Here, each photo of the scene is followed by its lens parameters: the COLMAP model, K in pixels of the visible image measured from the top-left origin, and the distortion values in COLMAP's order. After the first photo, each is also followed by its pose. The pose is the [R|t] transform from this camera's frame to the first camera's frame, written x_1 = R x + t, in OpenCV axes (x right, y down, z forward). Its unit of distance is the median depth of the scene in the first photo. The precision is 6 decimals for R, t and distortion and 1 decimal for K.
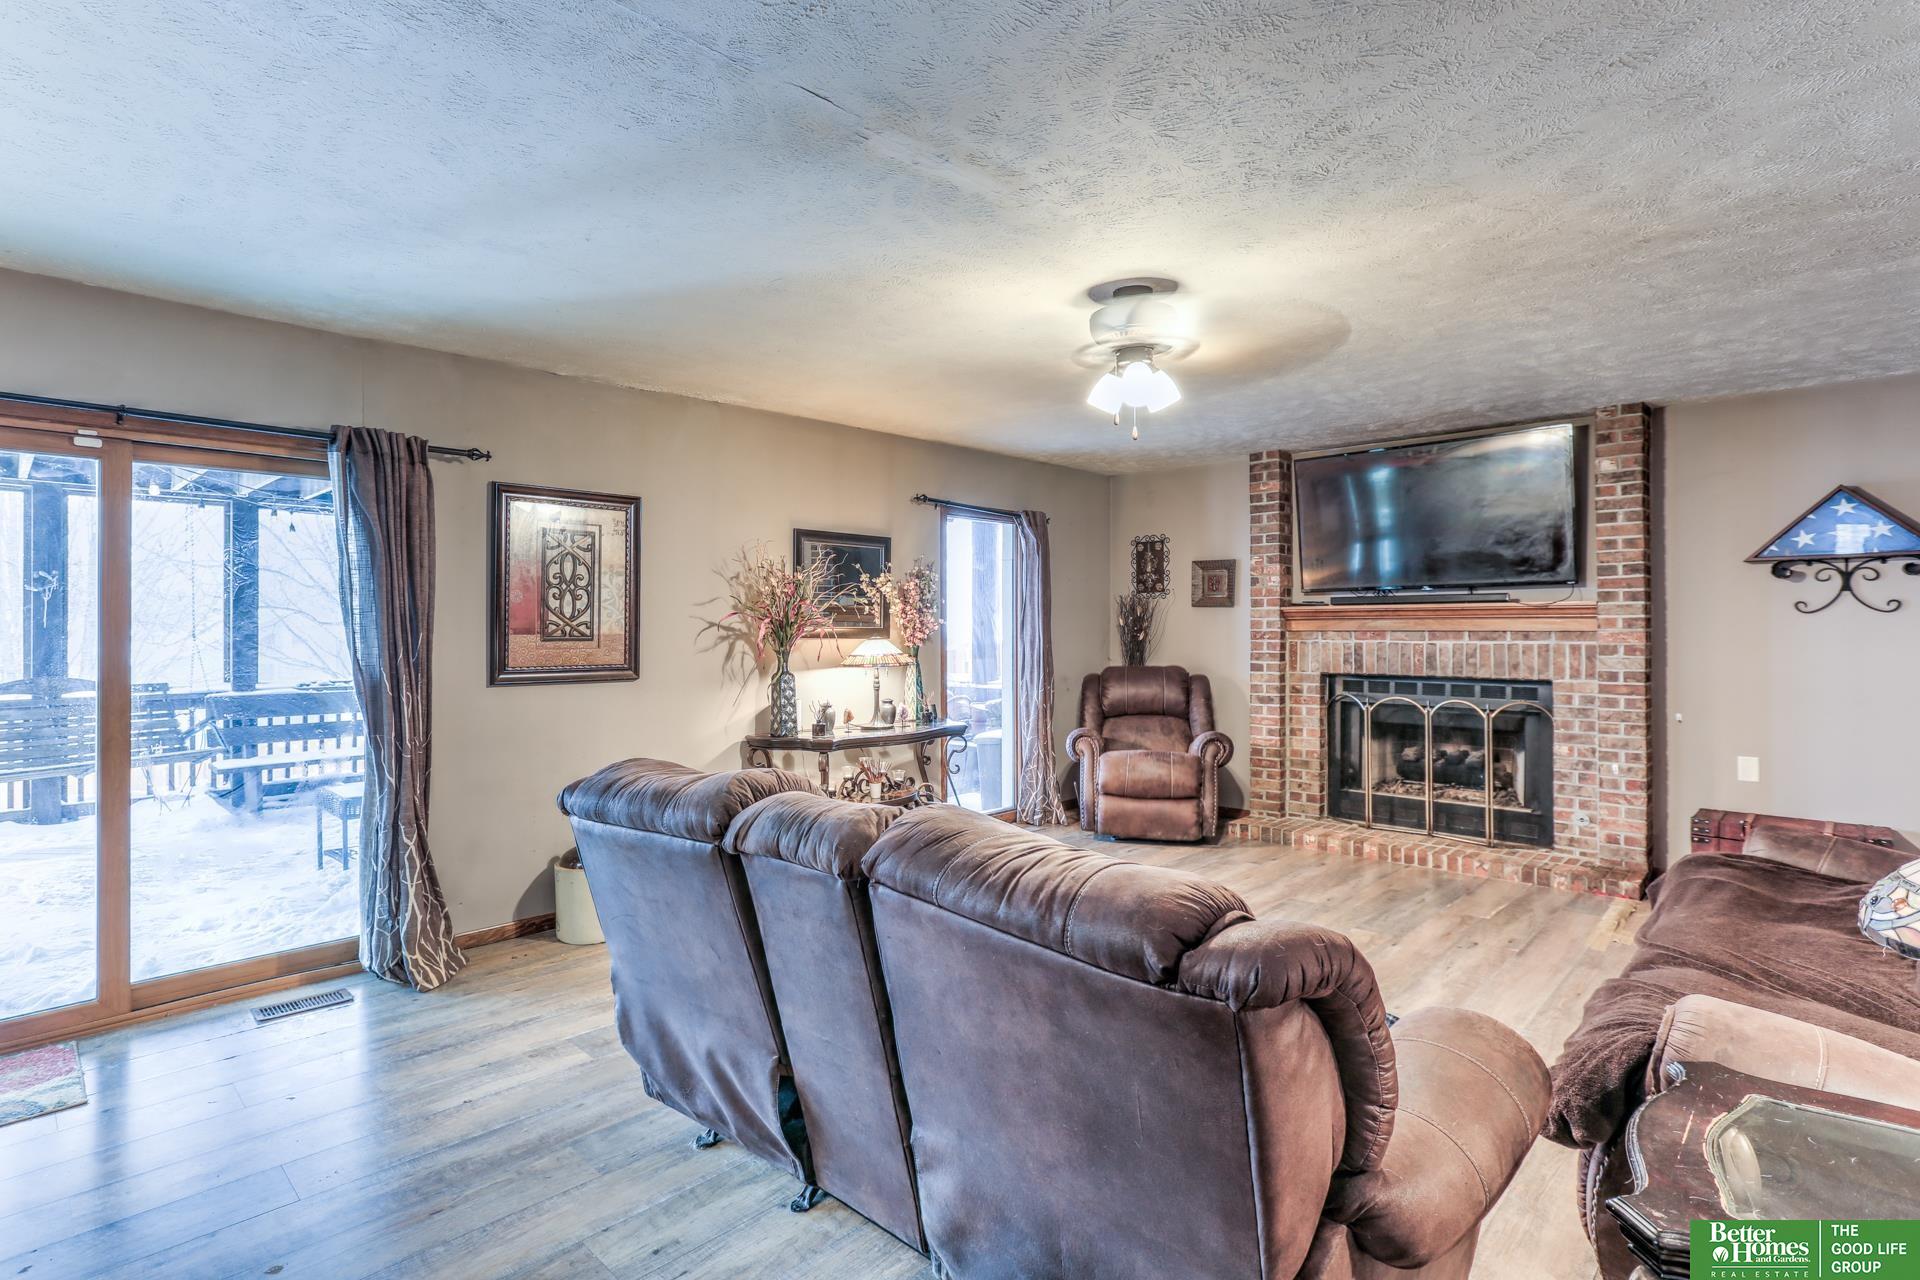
lens RADIAL K [[958.9, 0, 903.3], [0, 958.9, 629.7], [0, 0, 1]] dist [0.002451, 0.009185]
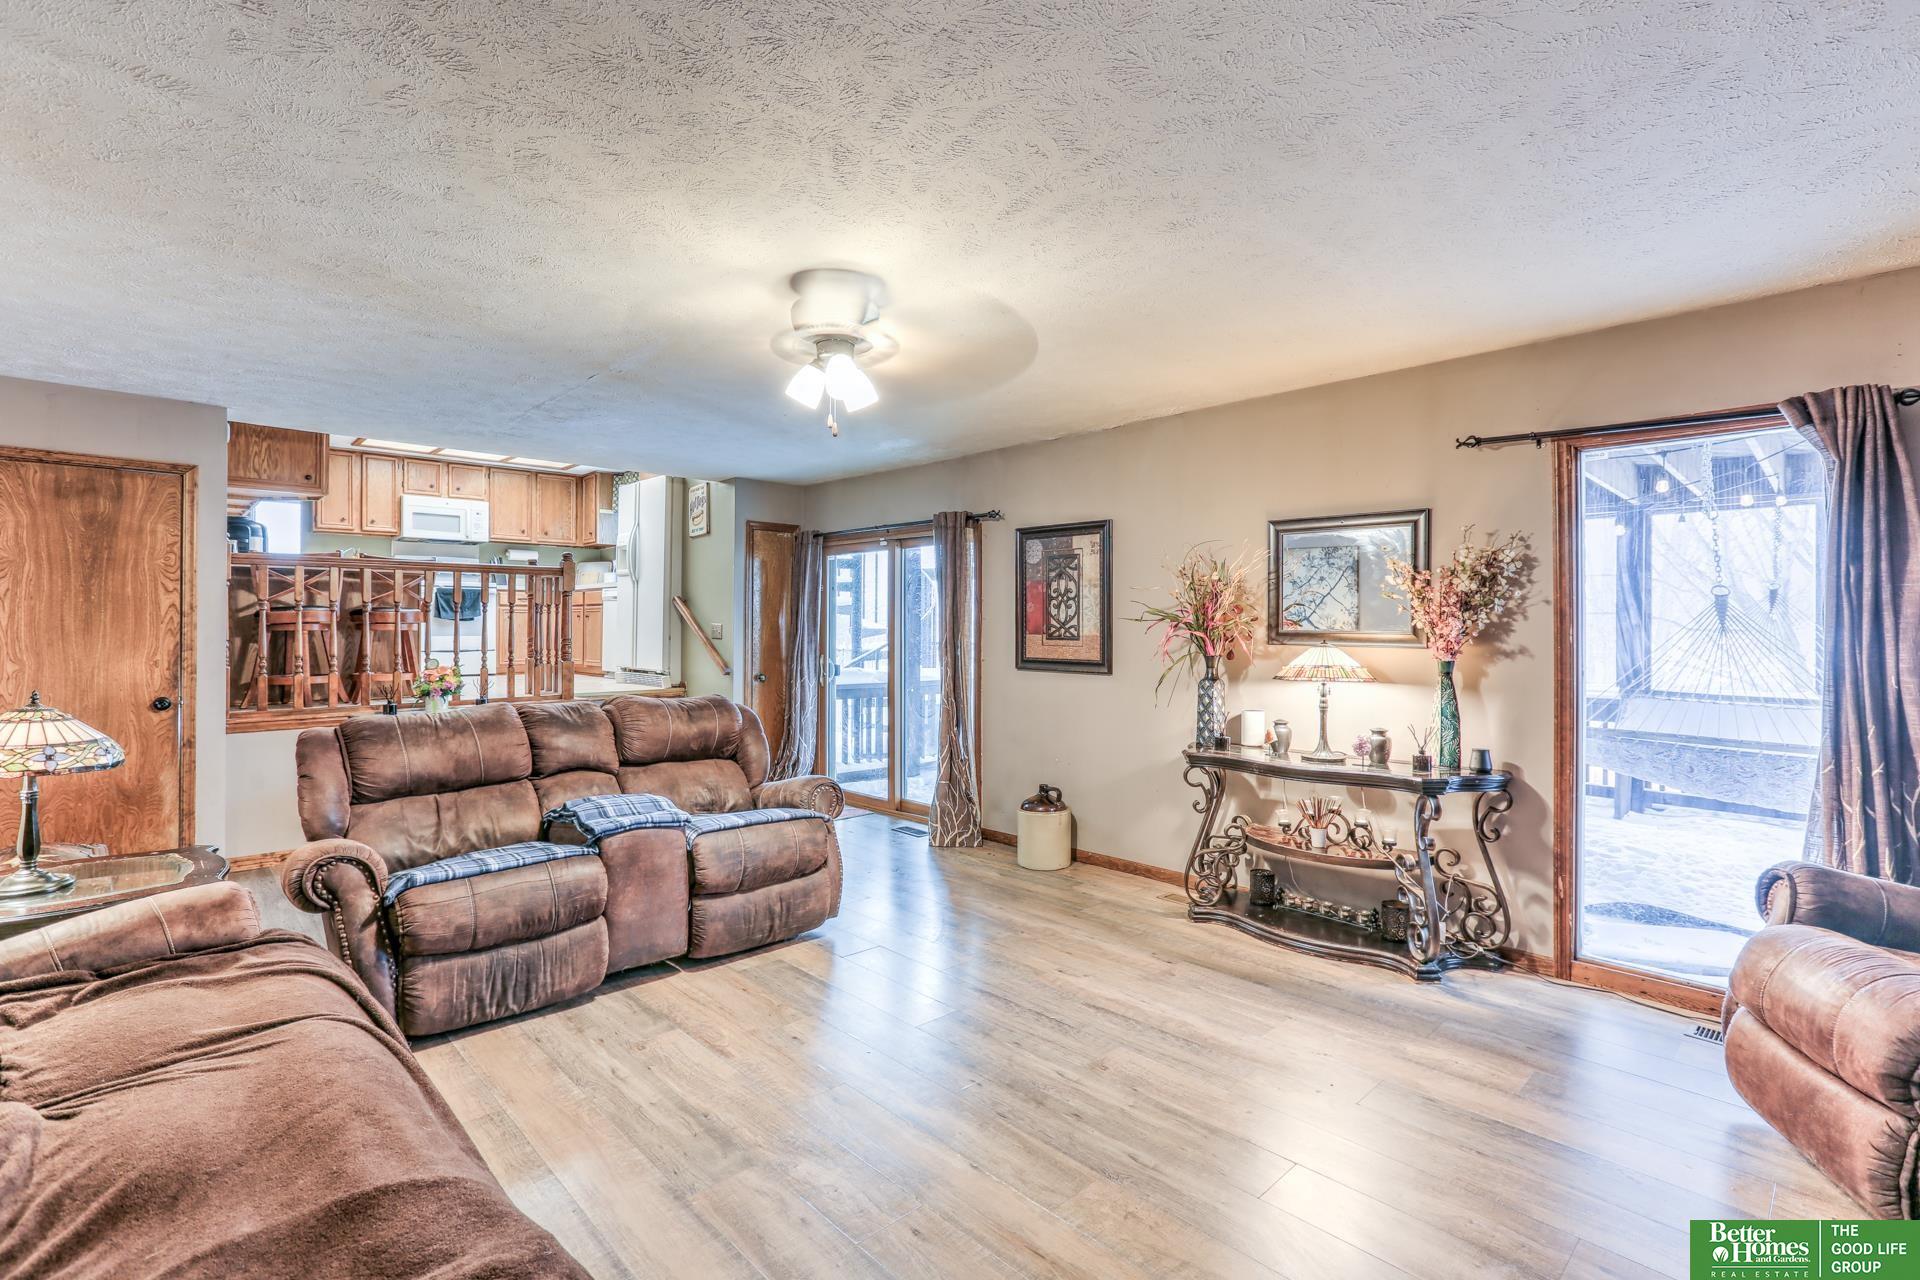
lens RADIAL K [[898.8, 0, 956.6], [0, 898.8, 629.8], [0, 0, 1]] dist [-0.017125, 0.005717]
pose [[-0.047842, 0.004235, -0.998846, 0.682169], [-0.008950, 0.999949, 0.004668, -0.004805], [0.998815, 0.009163, -0.047802, 0.689409]]
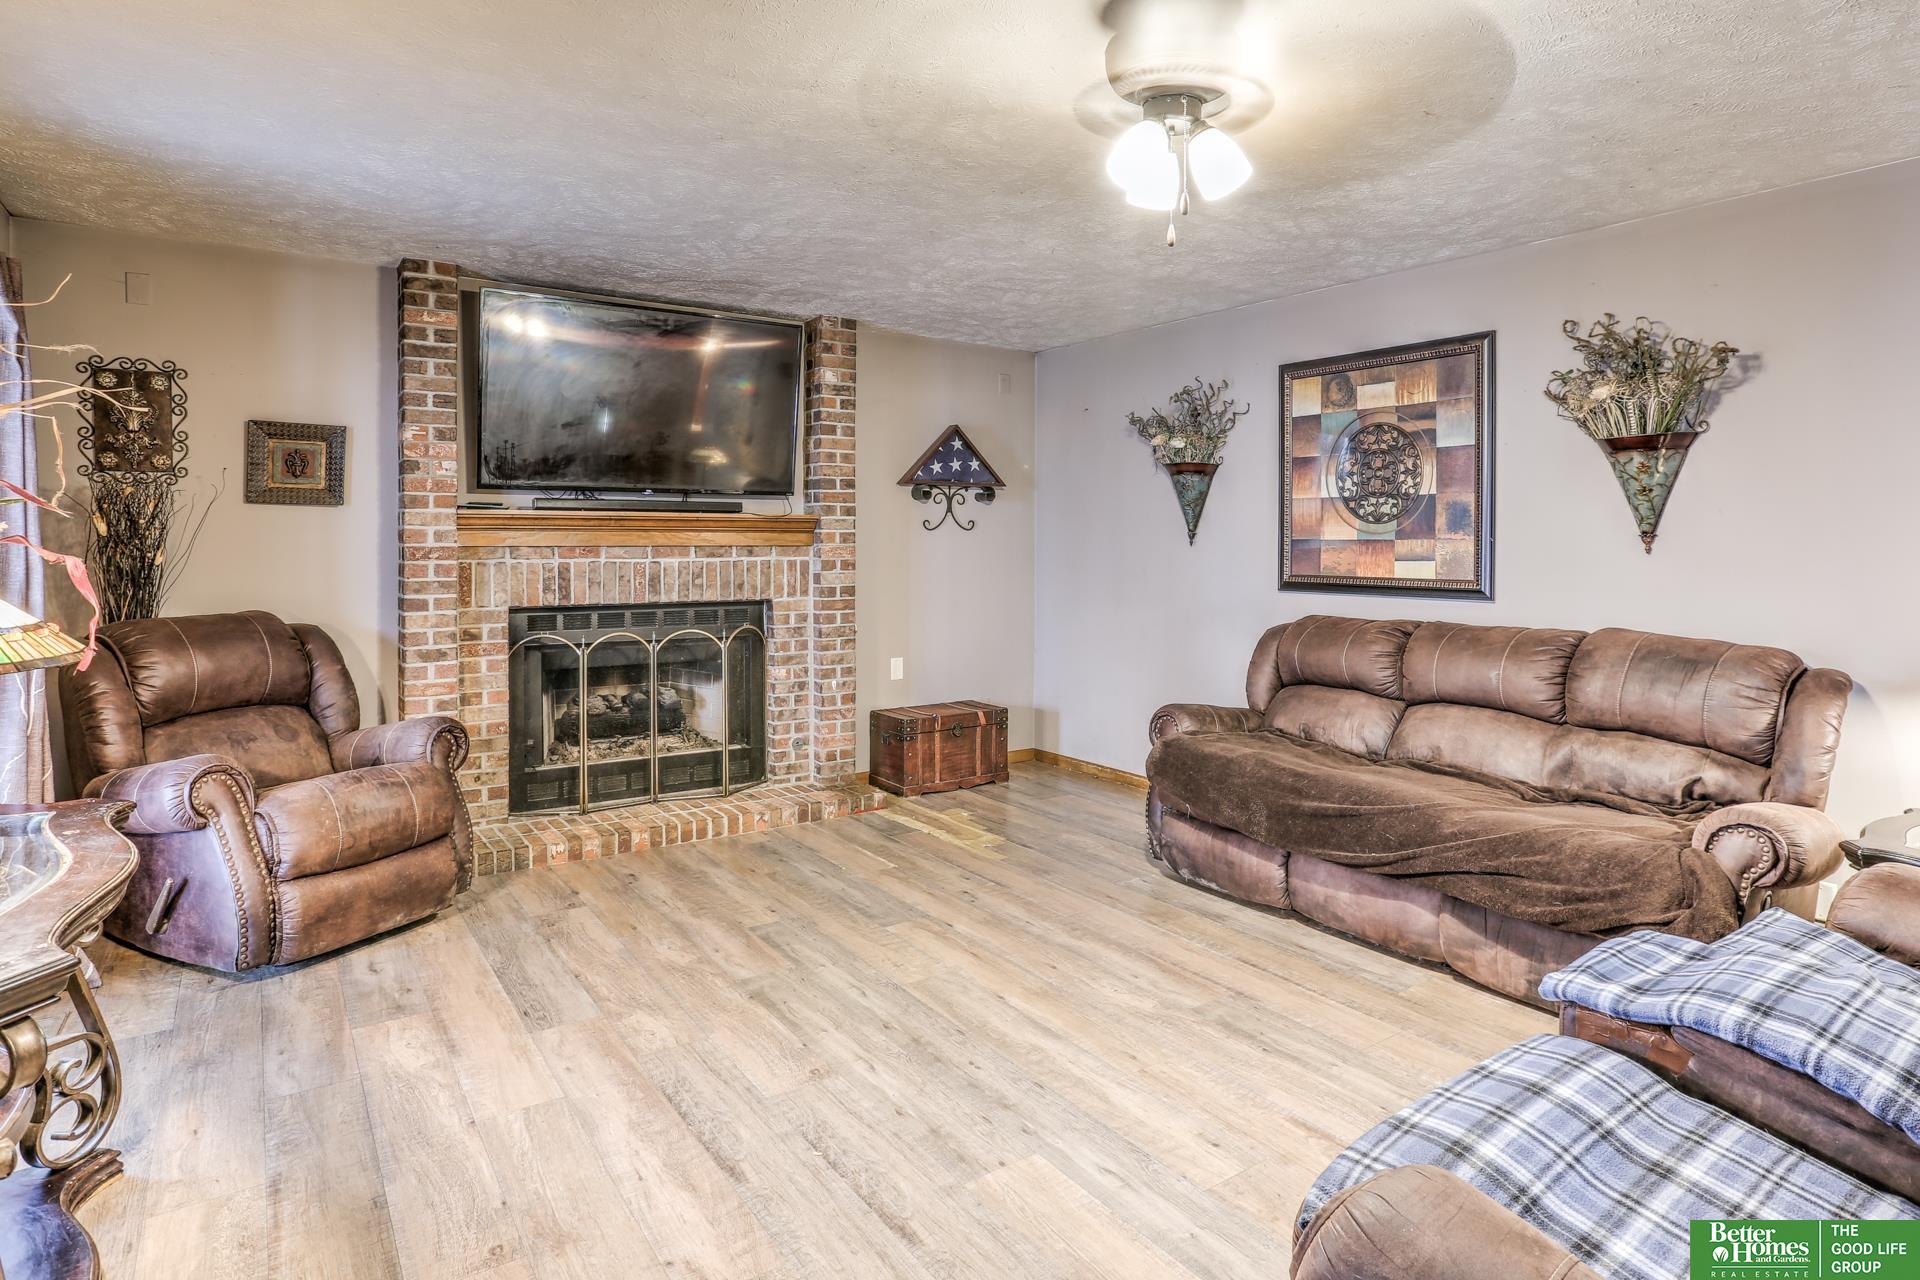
lens RADIAL K [[1061.3, 0, 1022.0], [0, 1061.3, 552.9], [0, 0, 1]] dist [-0.025030, 0.014703]
pose [[0.161886, -0.010036, 0.986758, -0.277310], [-0.001666, 0.999944, 0.010443, -0.002612], [-0.986808, -0.003335, 0.161861, 0.578591]]
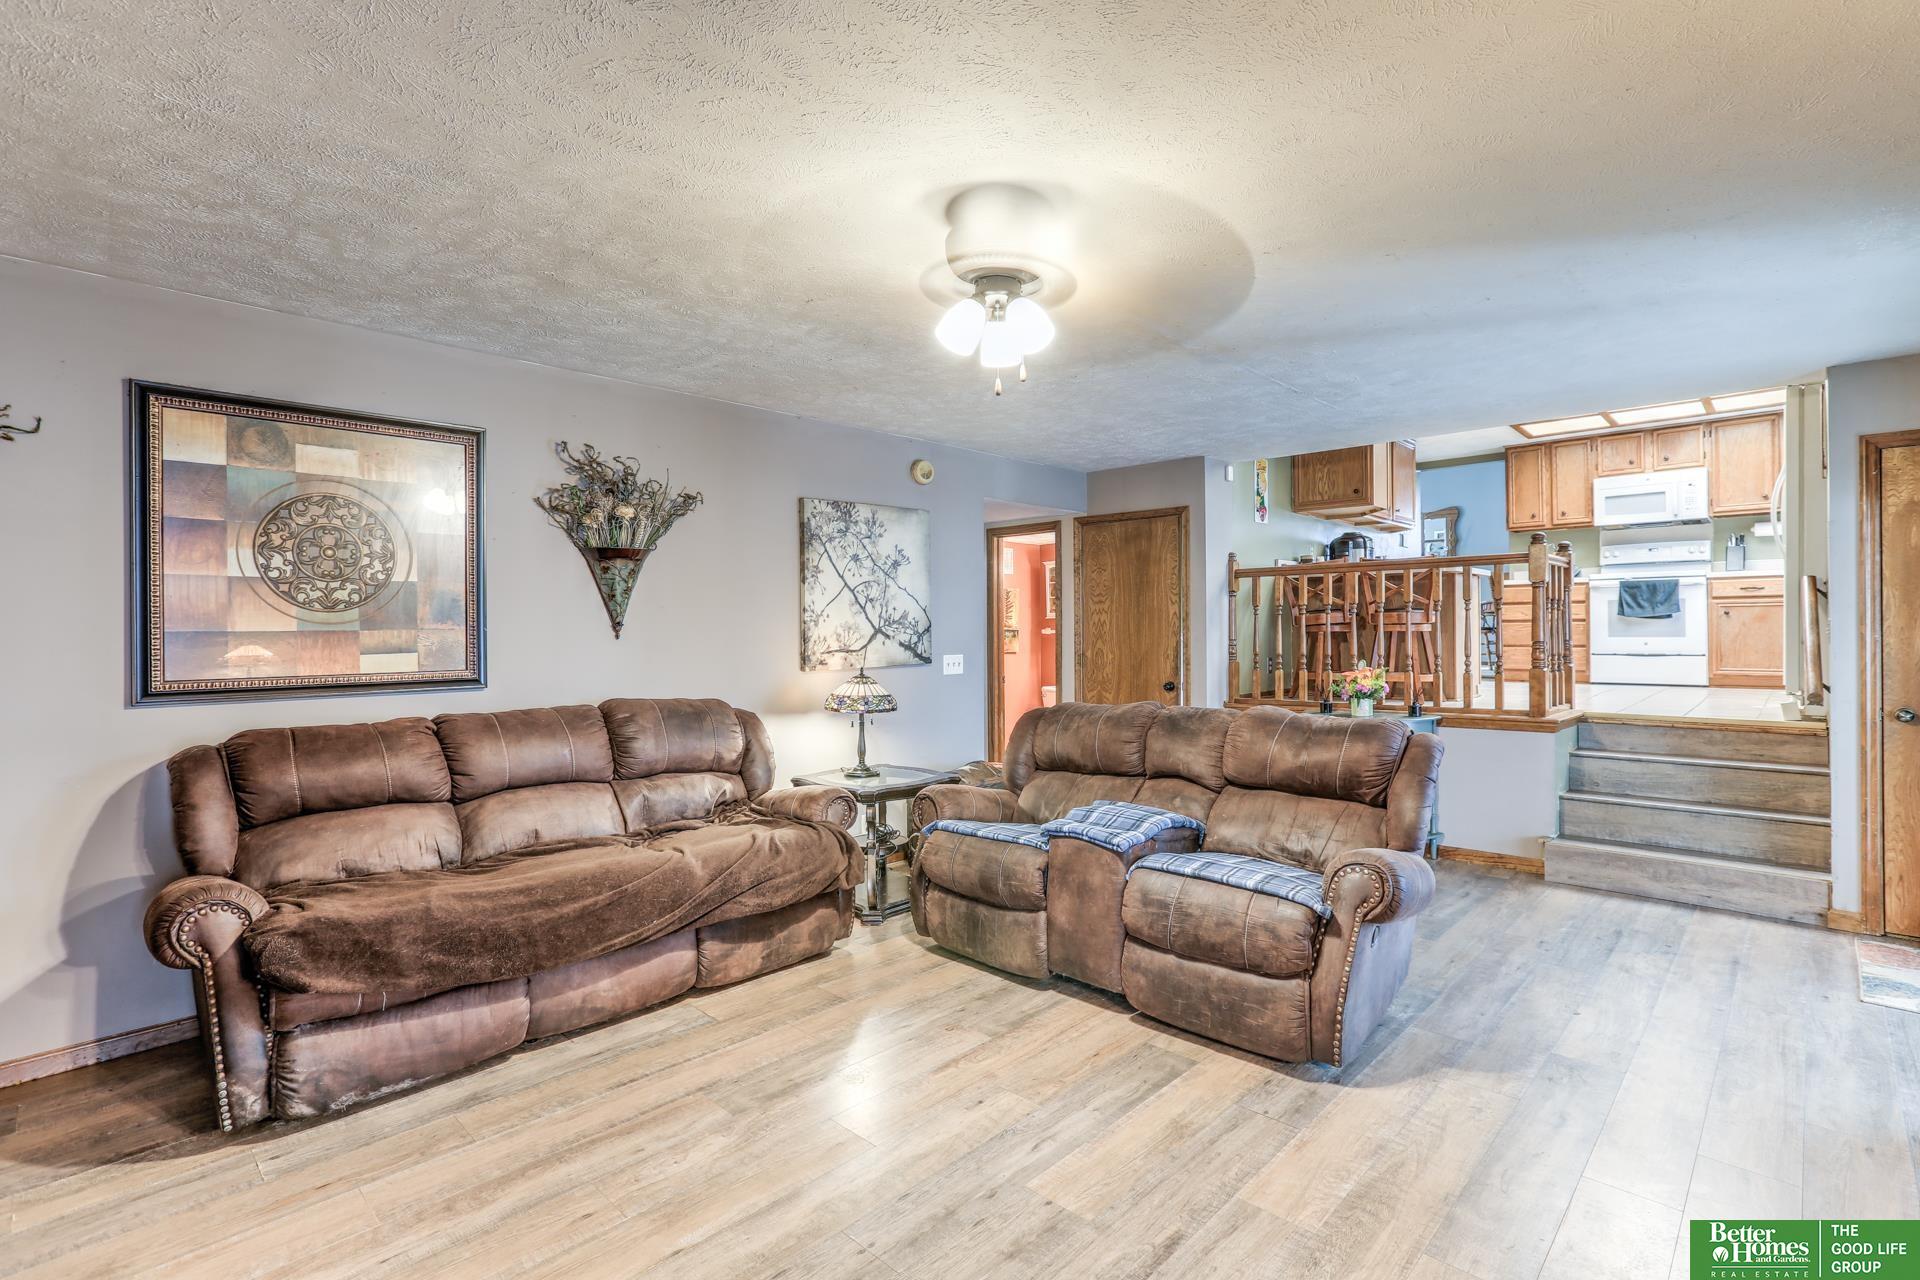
lens RADIAL K [[898.8, 0, 965.4], [0, 898.8, 622.8], [0, 0, 1]] dist [-0.017125, 0.005717]
pose [[-0.999871, 0.008804, -0.013461, 0.165713], [0.008842, 0.999957, -0.002767, -0.004630], [0.013436, -0.002886, -0.999906, 1.032915]]
